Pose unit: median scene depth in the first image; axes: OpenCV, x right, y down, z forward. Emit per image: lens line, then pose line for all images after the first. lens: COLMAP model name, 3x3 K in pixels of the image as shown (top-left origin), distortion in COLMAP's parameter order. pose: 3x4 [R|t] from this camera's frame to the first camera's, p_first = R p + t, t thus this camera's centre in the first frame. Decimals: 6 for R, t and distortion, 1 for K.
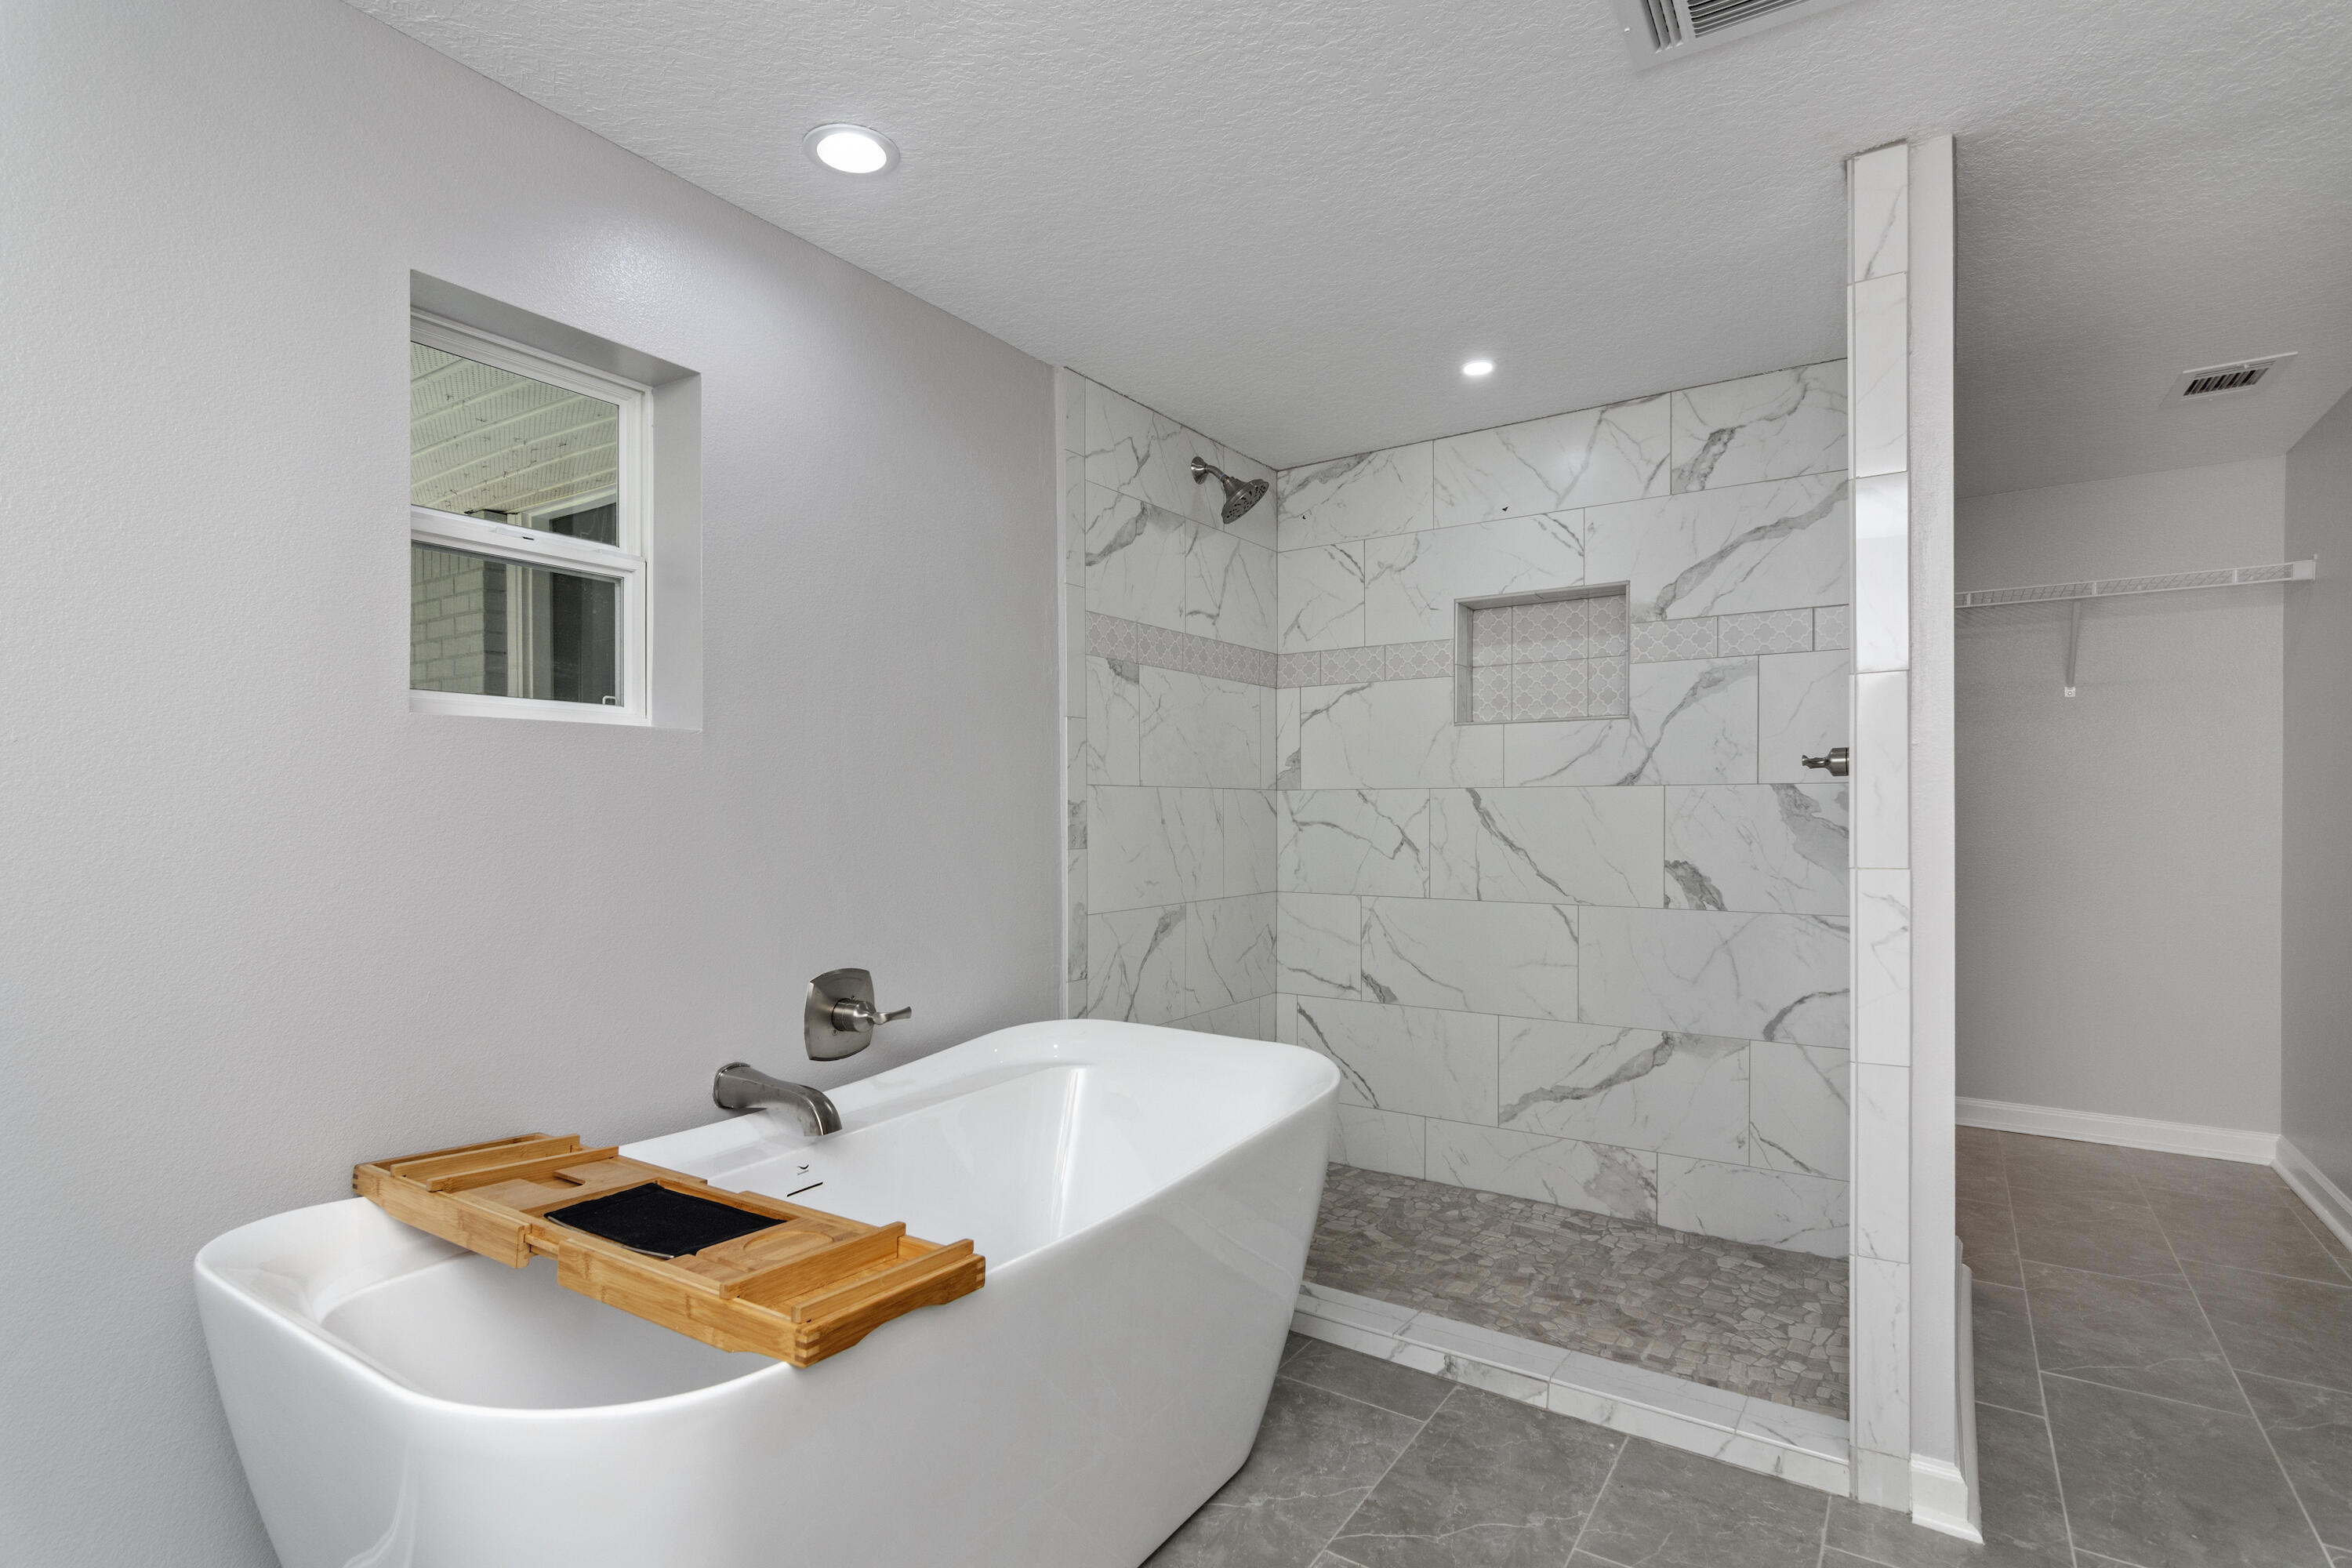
lens RADIAL K [[1142.5, 0, 1174.7], [0, 1142.5, 821.5], [0, 0, 1]] dist [-0.002137, -0.000866]
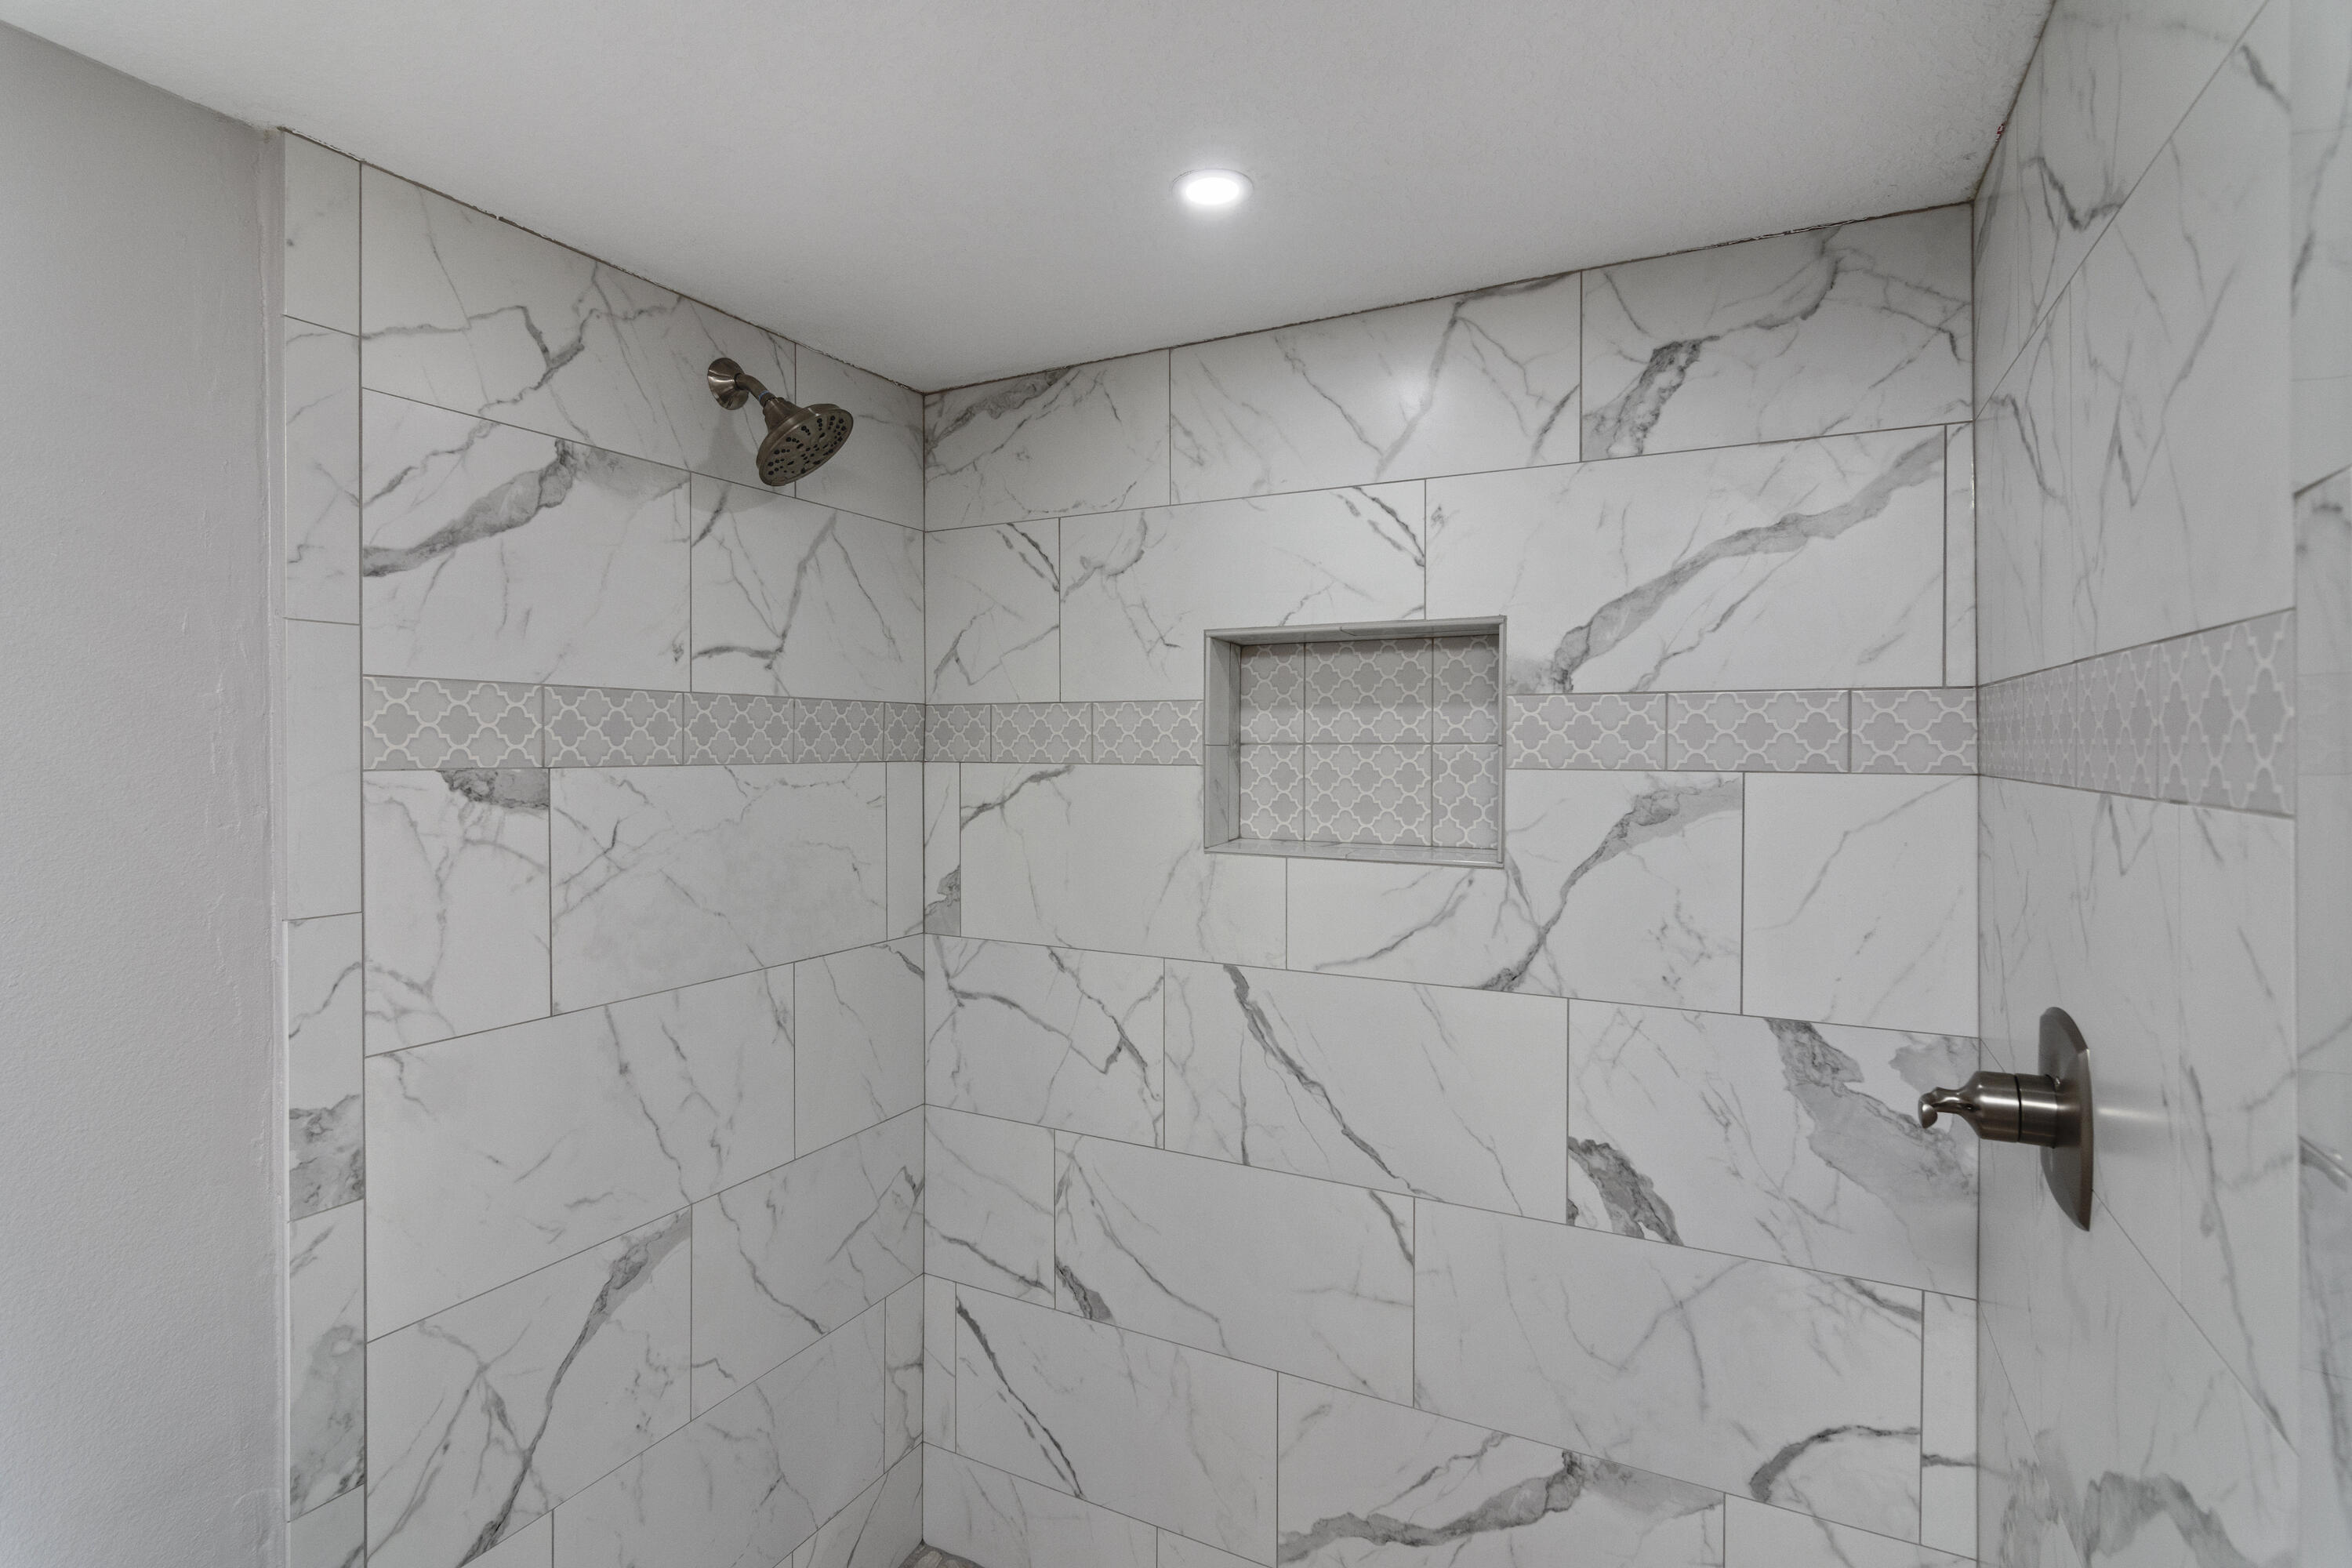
lens RADIAL K [[1138.2, 0, 1172.7], [0, 1138.2, 748.9], [0, 0, 1]] dist [-0.003518, 0.000691]
pose [[0.992836, 0.003666, 0.119430, 0.176037], [-0.002829, 0.999970, -0.007178, -0.142976], [-0.119452, 0.006789, 0.992817, 0.480228]]
